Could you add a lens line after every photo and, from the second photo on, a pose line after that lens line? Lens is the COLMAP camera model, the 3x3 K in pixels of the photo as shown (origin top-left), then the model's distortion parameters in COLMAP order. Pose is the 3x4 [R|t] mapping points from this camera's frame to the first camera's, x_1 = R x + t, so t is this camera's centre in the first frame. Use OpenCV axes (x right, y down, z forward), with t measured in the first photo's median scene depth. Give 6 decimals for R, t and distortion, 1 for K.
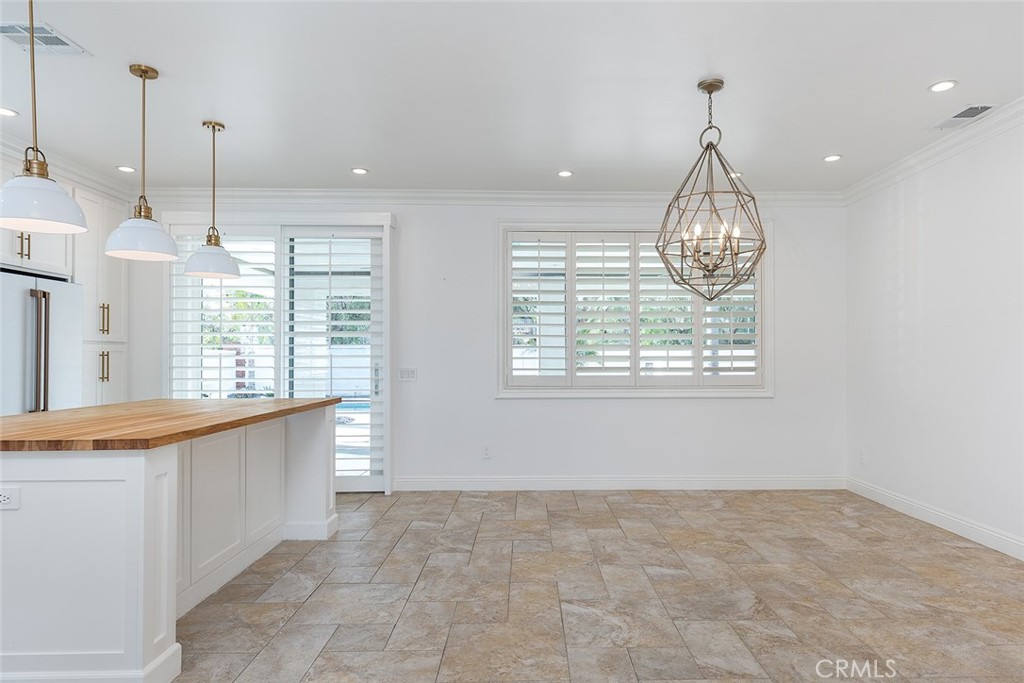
lens RADIAL K [[564.3, 0, 514.9], [0, 564.3, 344.7], [0, 0, 1]] dist [0.002497, -0.001446]
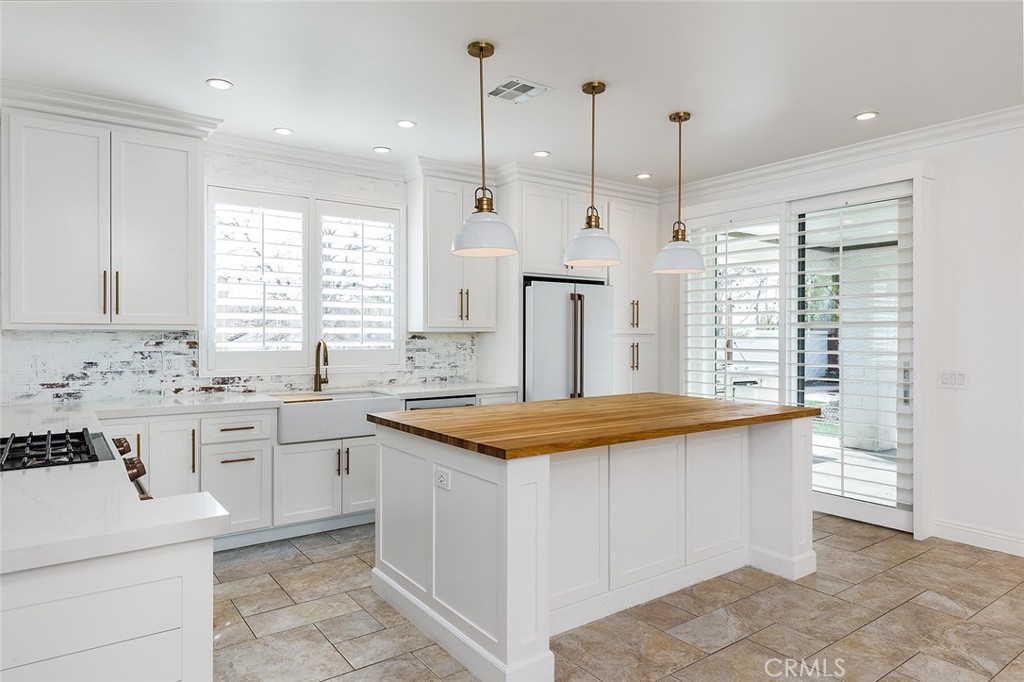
lens RADIAL K [[599.9, 0, 511.4], [0, 599.9, 338.7], [0, 0, 1]] dist [0.008133, -0.003763]
pose [[0.619825, 0.000750, -0.784740, 0.101478], [0.011926, 0.999875, 0.010376, -0.022436], [0.784650, -0.015790, 0.619738, 0.137980]]
